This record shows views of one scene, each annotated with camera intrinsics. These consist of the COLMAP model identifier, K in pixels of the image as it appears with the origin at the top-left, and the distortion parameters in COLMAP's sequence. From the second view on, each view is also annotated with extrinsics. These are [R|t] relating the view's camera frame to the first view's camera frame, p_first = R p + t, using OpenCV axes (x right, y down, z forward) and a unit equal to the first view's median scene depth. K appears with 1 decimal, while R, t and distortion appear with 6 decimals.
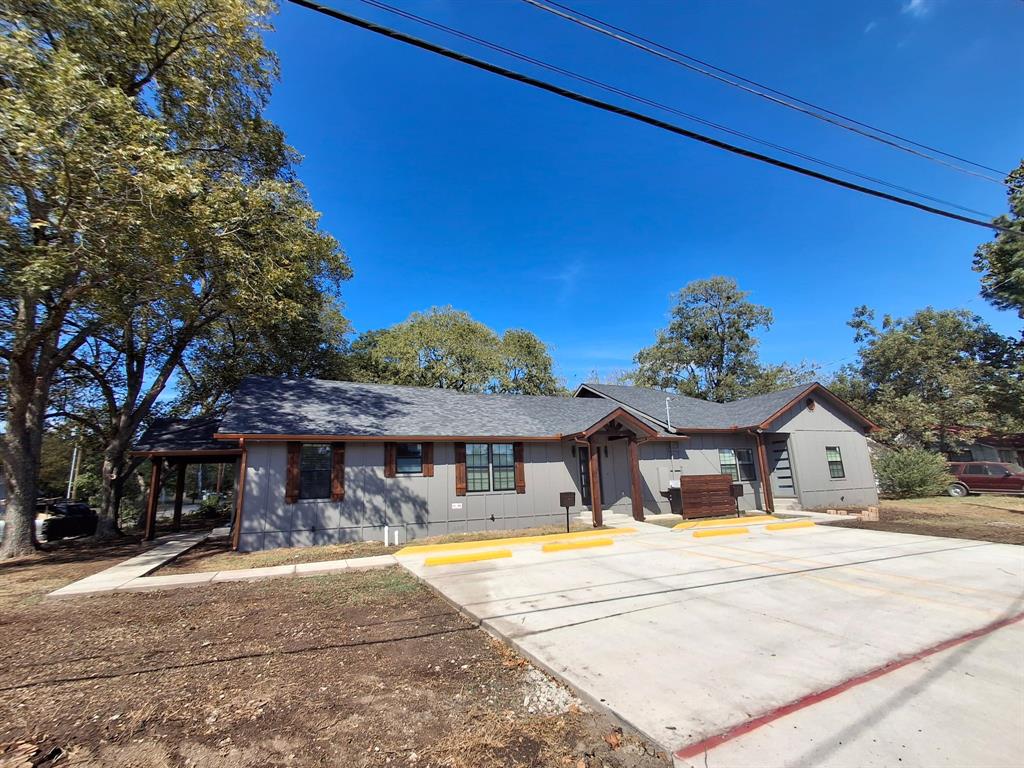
lens RADIAL K [[485.0, 0, 512.0], [0, 485.0, 384.0], [0, 0, 1]] dist [0.000751, -0.000065]
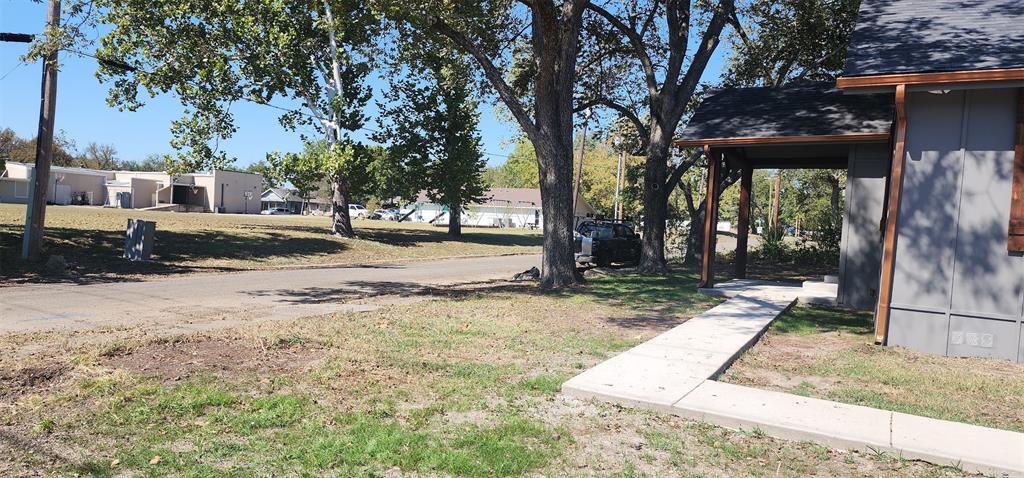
lens RADIAL K [[746.0, 0, 512.0], [0, 746.0, 239.0], [0, 0, 1]] dist [0.001929, 0.000327]
pose [[0.641923, 0.108506, -0.759053, -0.487562], [0.058862, 0.980042, 0.189875, 0.180995], [0.764507, -0.166564, 0.622725, 0.605041]]
